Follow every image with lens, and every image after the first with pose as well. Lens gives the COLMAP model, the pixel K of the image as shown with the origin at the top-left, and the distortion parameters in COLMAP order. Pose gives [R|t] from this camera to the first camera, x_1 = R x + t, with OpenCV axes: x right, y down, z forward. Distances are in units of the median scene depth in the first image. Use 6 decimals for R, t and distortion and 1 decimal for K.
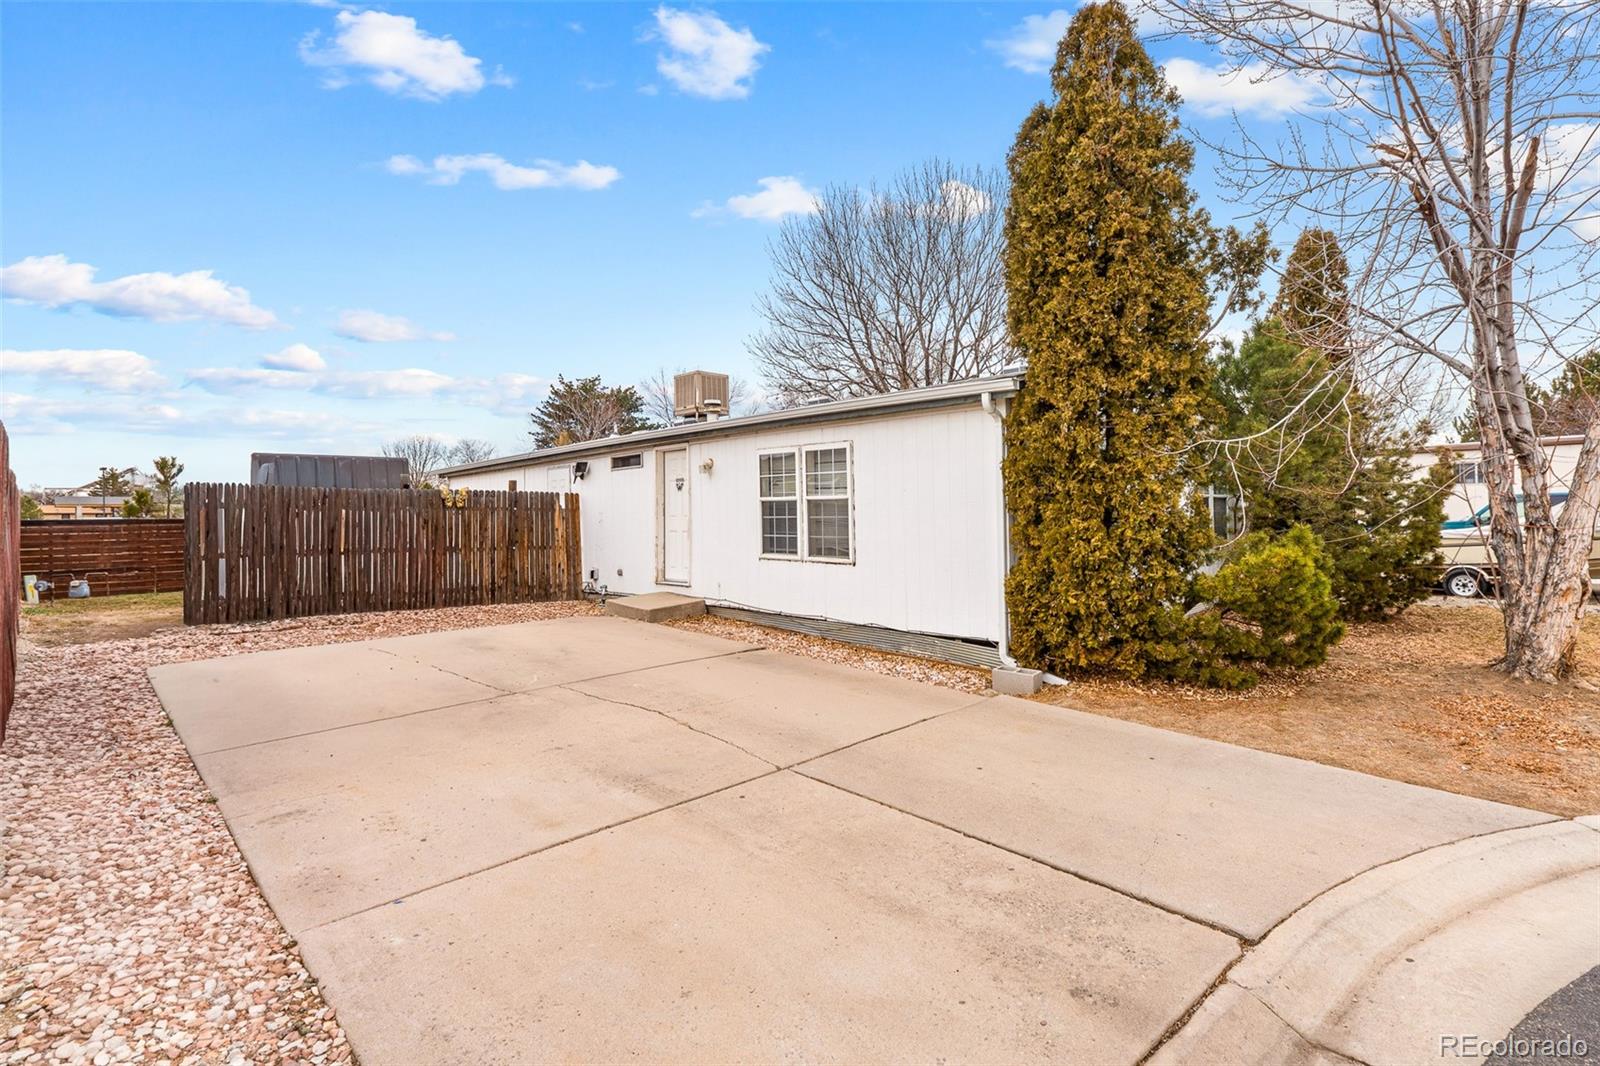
lens RADIAL K [[685.4, 0, 800.0], [0, 685.4, 533.0], [0, 0, 1]] dist [-0.000212, -0.000010]
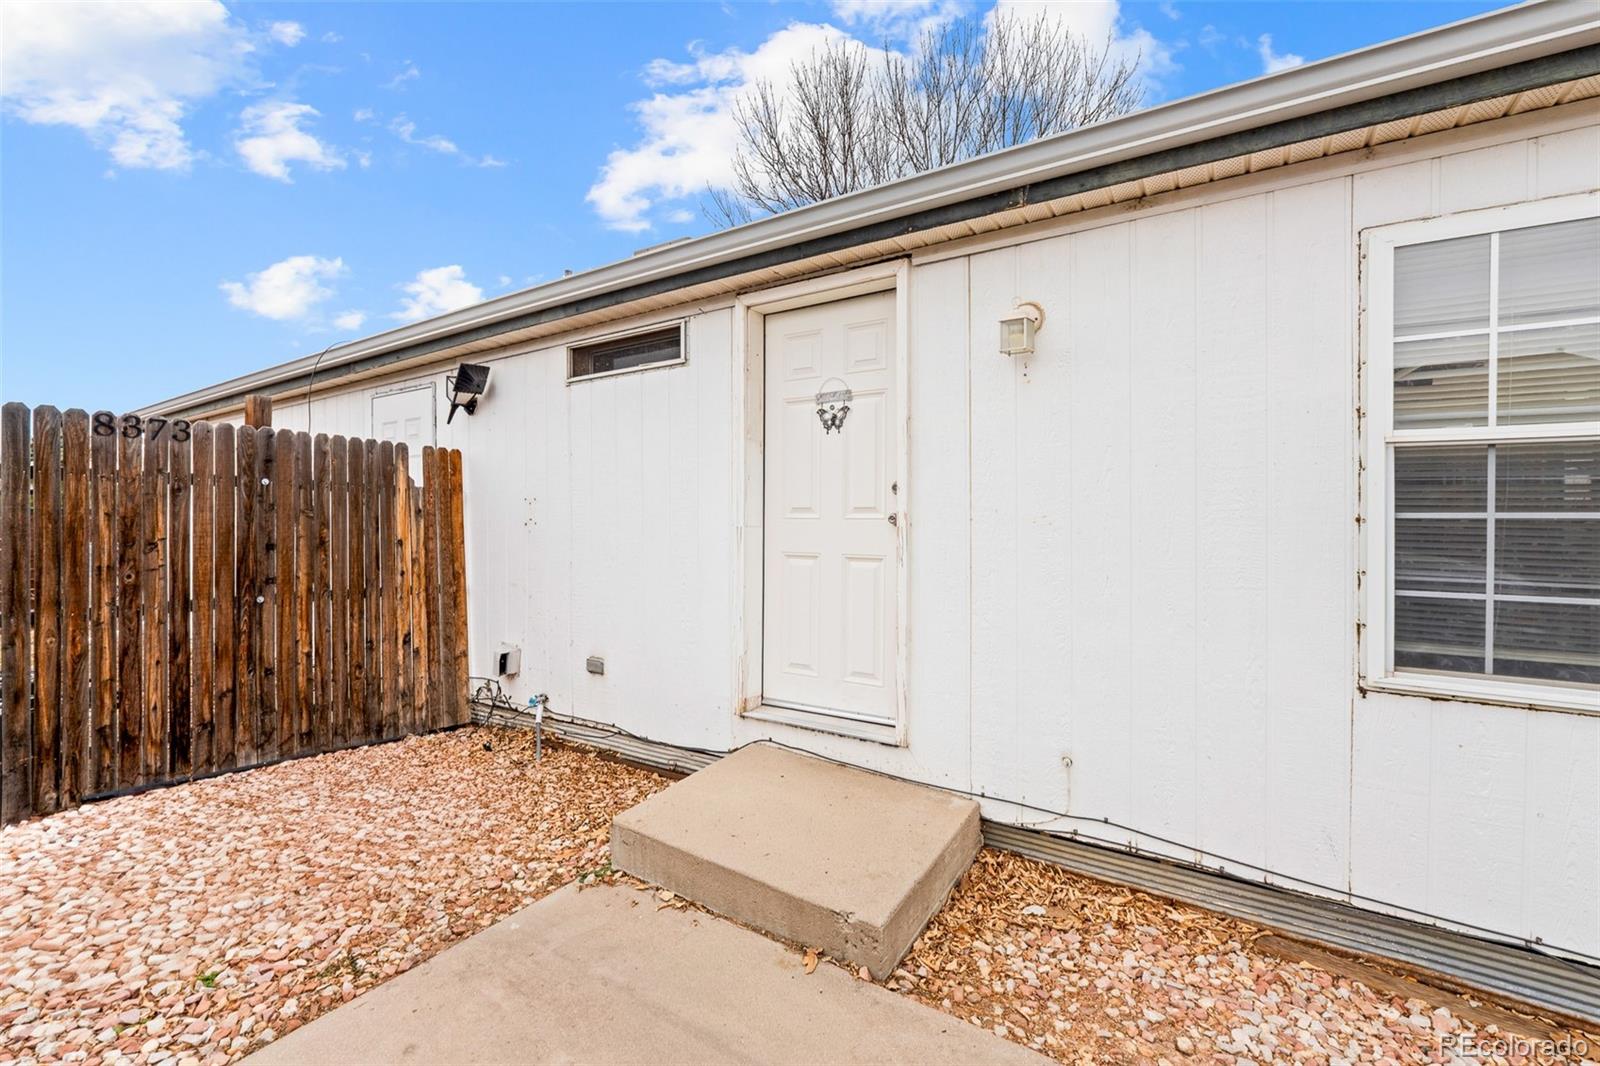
lens RADIAL K [[690.1, 0, 800.0], [0, 690.1, 533.0], [0, 0, 1]] dist [0.000852, 0.000077]
pose [[0.978344, 0.007040, 0.206865, -0.230563], [-0.006417, 0.999973, -0.003683, -0.010905], [-0.206885, 0.002276, 0.978363, 0.617514]]
